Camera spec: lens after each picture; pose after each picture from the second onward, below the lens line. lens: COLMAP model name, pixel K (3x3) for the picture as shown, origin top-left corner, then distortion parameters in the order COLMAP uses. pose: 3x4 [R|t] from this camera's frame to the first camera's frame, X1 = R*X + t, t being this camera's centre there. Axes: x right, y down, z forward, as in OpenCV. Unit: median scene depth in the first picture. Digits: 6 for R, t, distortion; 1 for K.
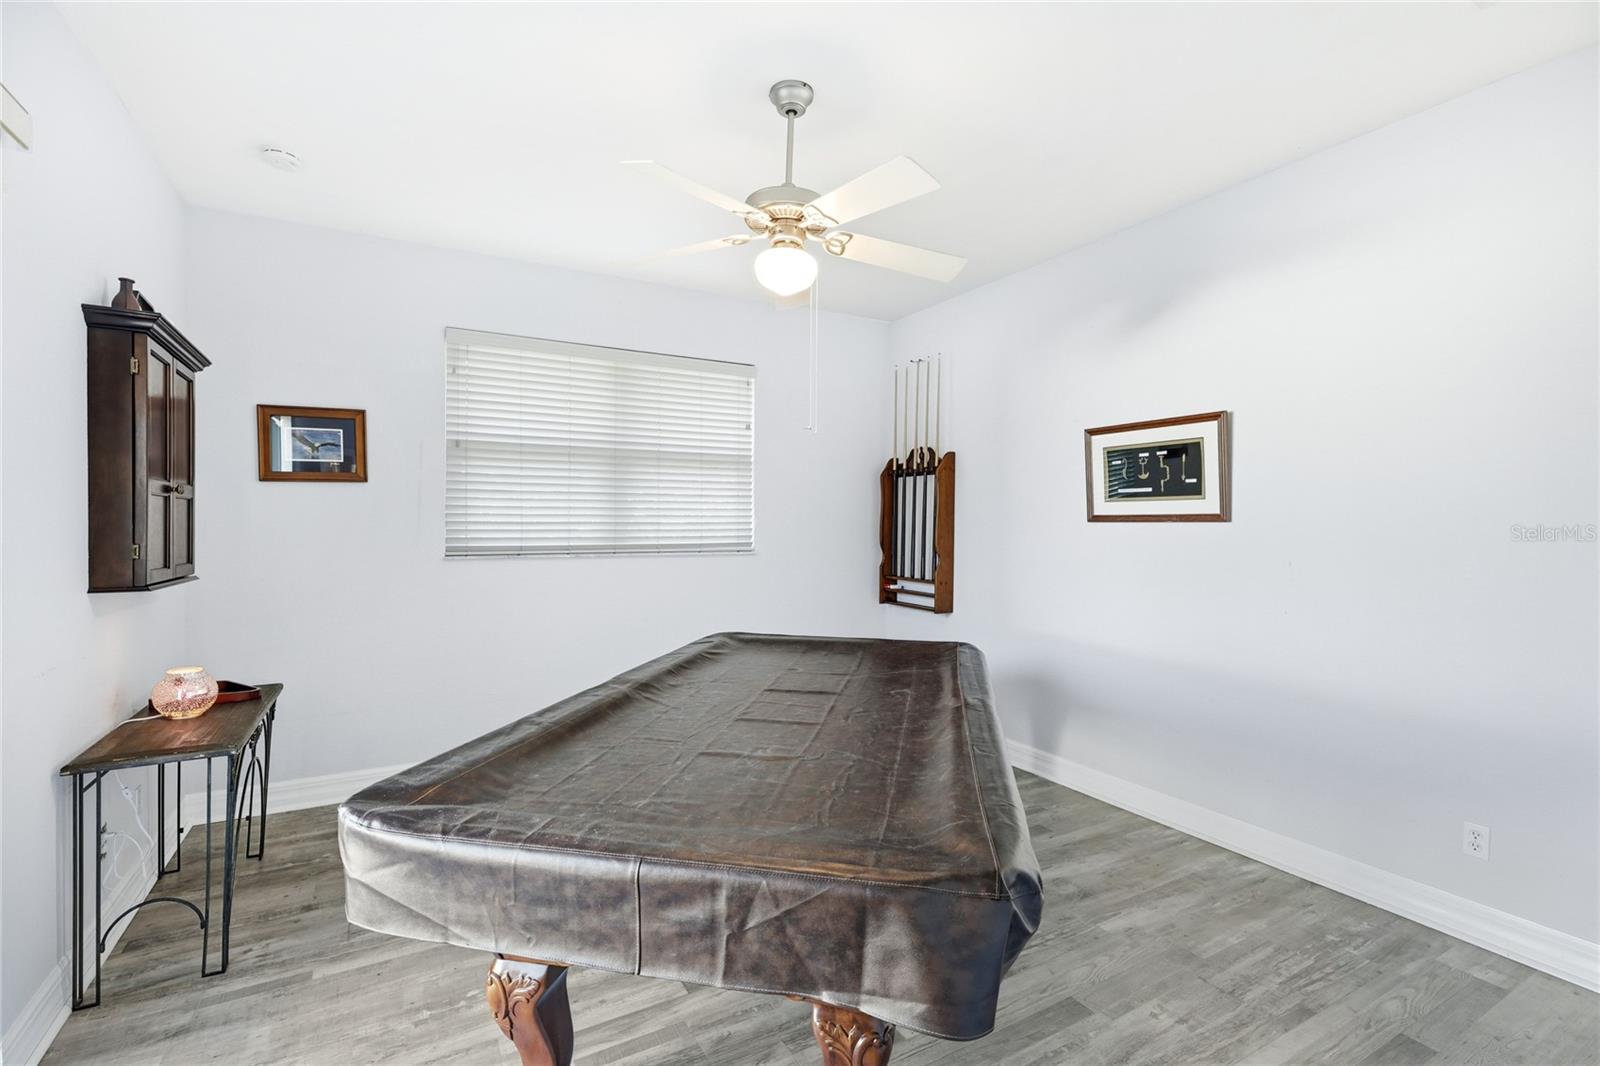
lens RADIAL K [[722.8, 0, 794.1], [0, 722.8, 529.1], [0, 0, 1]] dist [0.000502, 0.000403]
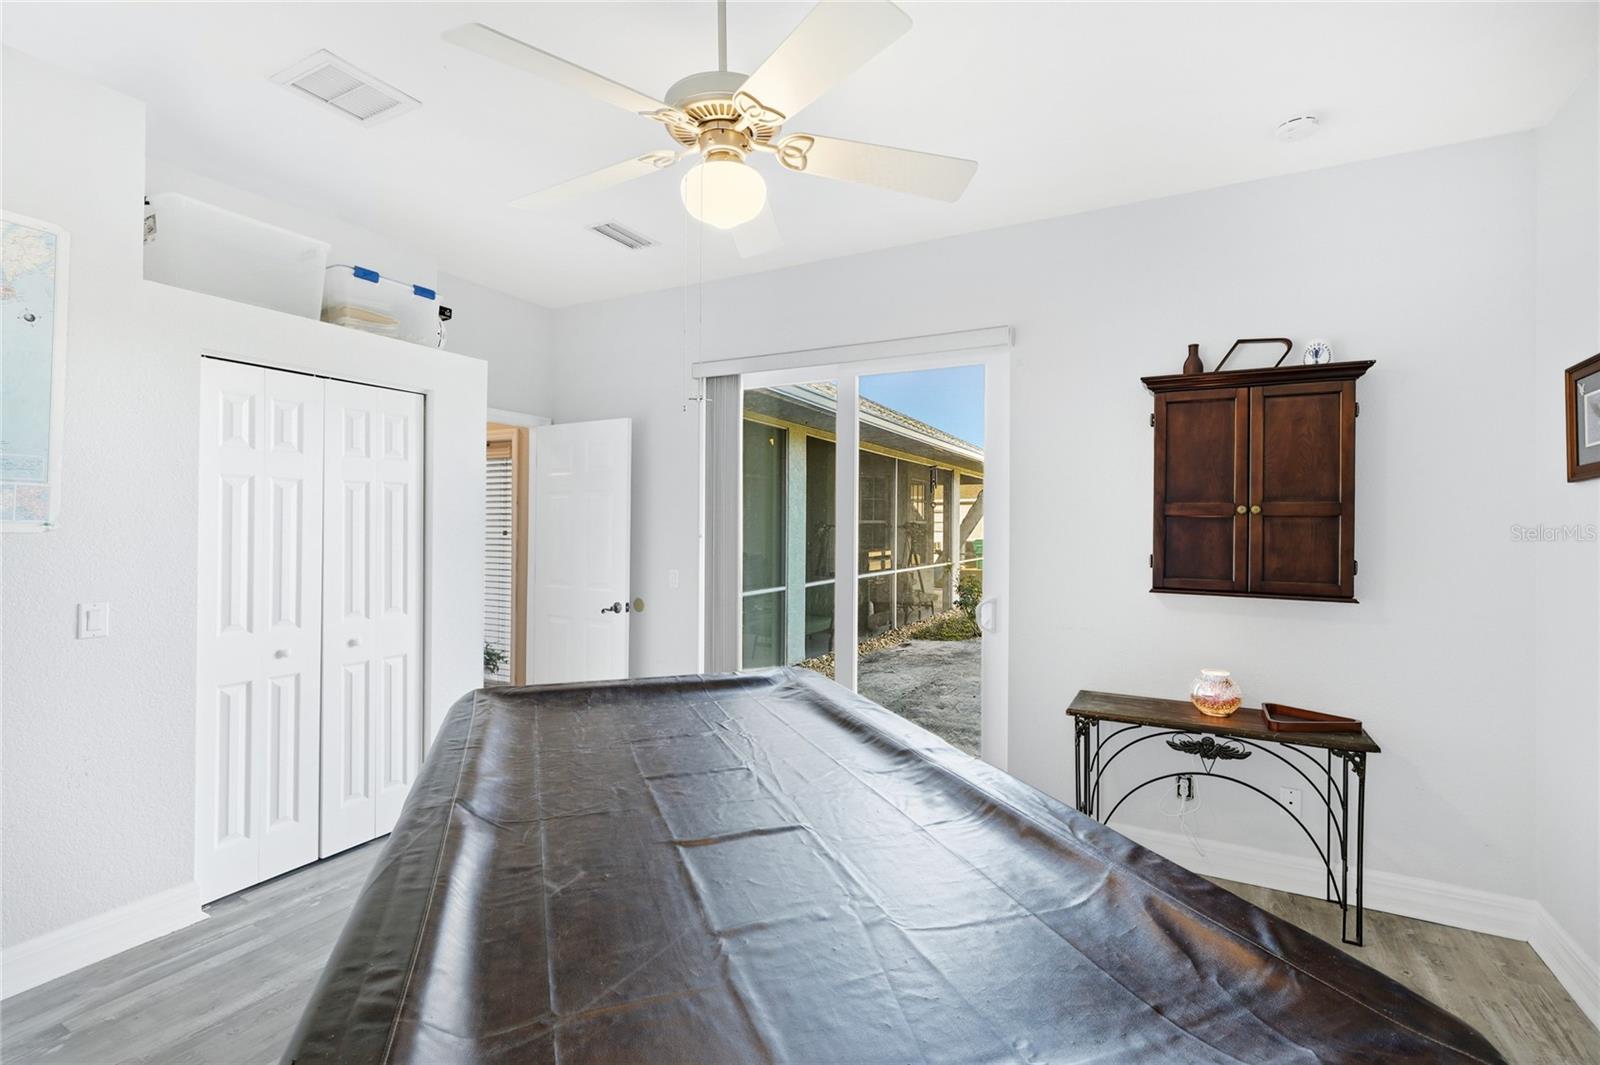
lens RADIAL K [[722.8, 0, 794.1], [0, 722.8, 528.6], [0, 0, 1]] dist [0.000502, 0.000403]
pose [[-0.846079, -0.010043, -0.532963, 0.331582], [-0.014515, 0.999886, 0.004200, -0.022345], [0.532860, 0.011289, -0.846128, 1.762845]]
